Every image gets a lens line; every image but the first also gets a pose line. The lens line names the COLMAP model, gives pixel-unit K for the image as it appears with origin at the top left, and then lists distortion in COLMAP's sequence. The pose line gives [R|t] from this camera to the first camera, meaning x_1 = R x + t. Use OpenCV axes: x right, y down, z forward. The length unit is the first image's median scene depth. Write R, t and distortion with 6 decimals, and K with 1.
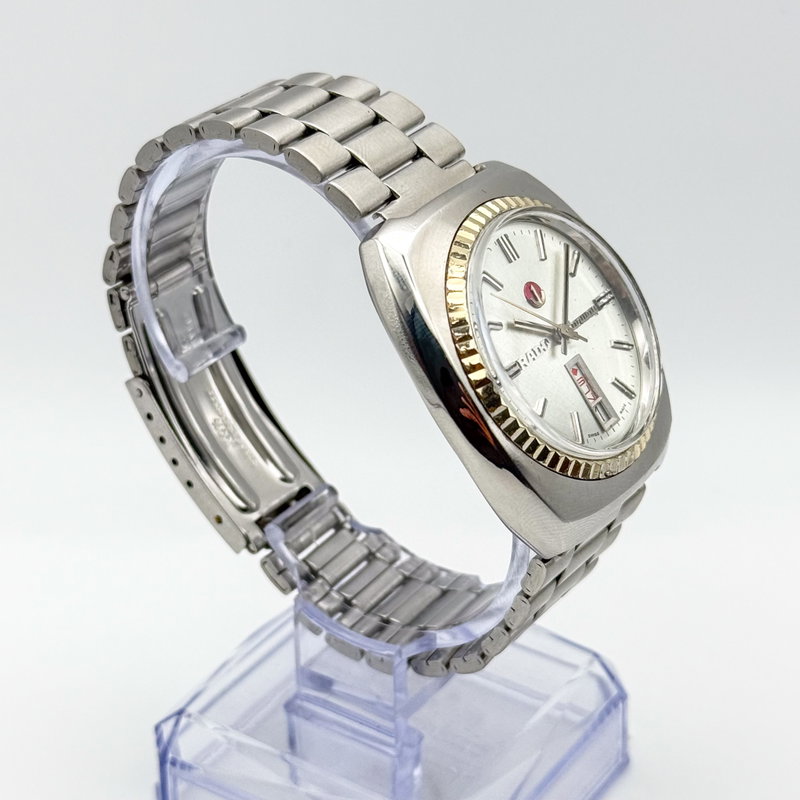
lens RADIAL K [[1969.6, 0, 400.0], [0, 1969.6, 400.0], [0, 0, 1]] dist [0.054124, -0.174233]
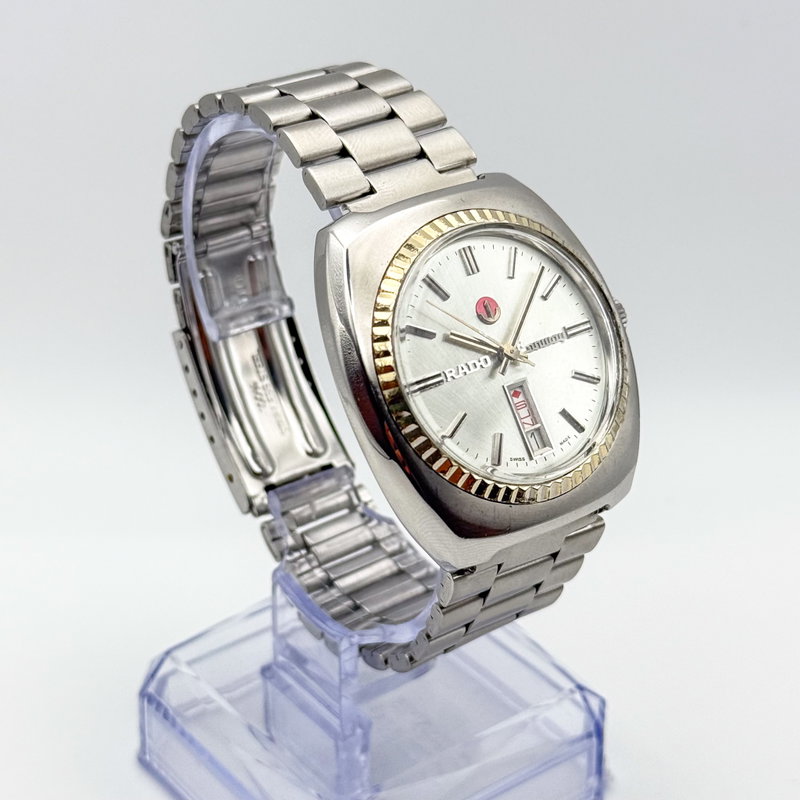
lens RADIAL K [[1969.6, 0, 400.0], [0, 1969.6, 400.0], [0, 0, 1]] dist [0.054124, -0.174233]
pose [[0.945338, 0.178425, -0.272947, 0.281811], [-0.176571, 0.983782, 0.031554, -0.029840], [0.274150, 0.018365, 0.961512, 0.028858]]
